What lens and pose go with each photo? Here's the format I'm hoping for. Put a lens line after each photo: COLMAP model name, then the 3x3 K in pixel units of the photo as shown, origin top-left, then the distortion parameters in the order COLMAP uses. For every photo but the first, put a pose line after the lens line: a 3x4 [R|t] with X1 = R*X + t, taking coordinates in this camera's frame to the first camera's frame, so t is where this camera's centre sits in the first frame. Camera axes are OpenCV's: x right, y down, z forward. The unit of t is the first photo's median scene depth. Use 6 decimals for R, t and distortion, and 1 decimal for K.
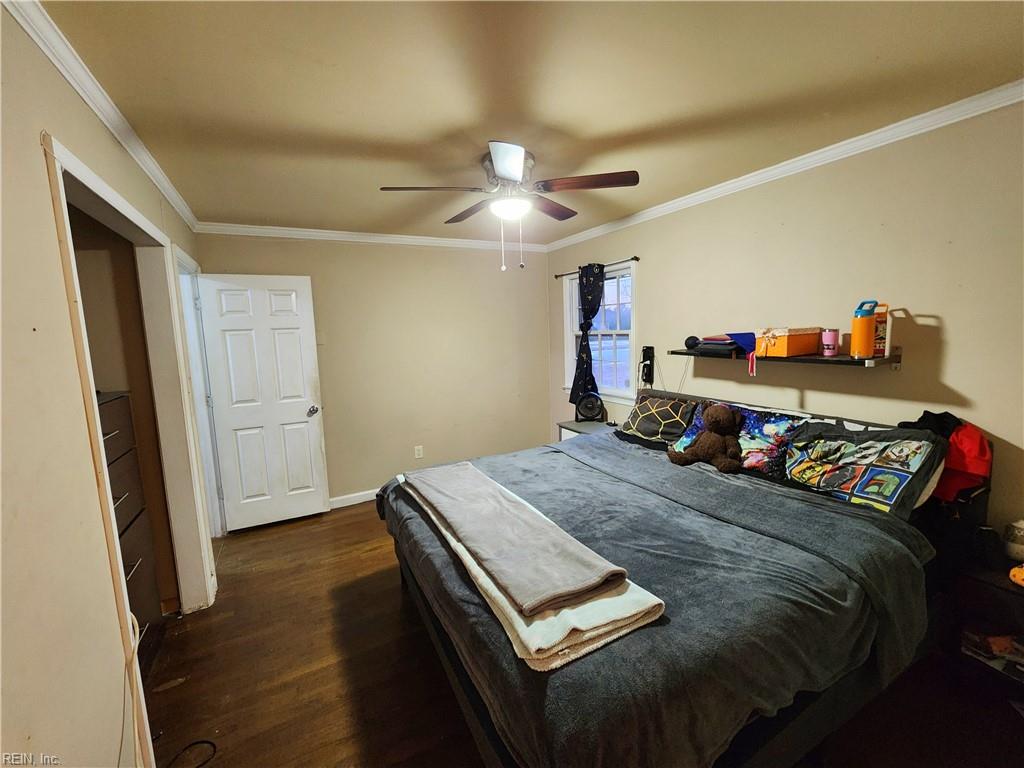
lens RADIAL K [[422.5, 0, 509.7], [0, 422.5, 379.2], [0, 0, 1]] dist [-0.001419, -0.000020]
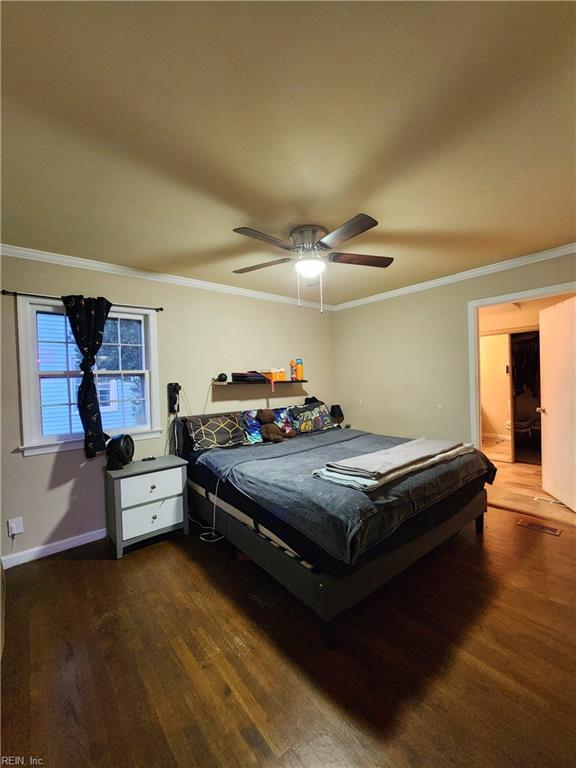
lens RADIAL K [[316.8, 0, 294.8], [0, 316.8, 386.0], [0, 0, 1]] dist [-0.001419, -0.000020]
pose [[-0.212560, 0.027018, 0.976774, -0.907148], [0.160731, 0.986968, 0.007677, -0.027855], [-0.963838, 0.158630, -0.214133, 1.211610]]
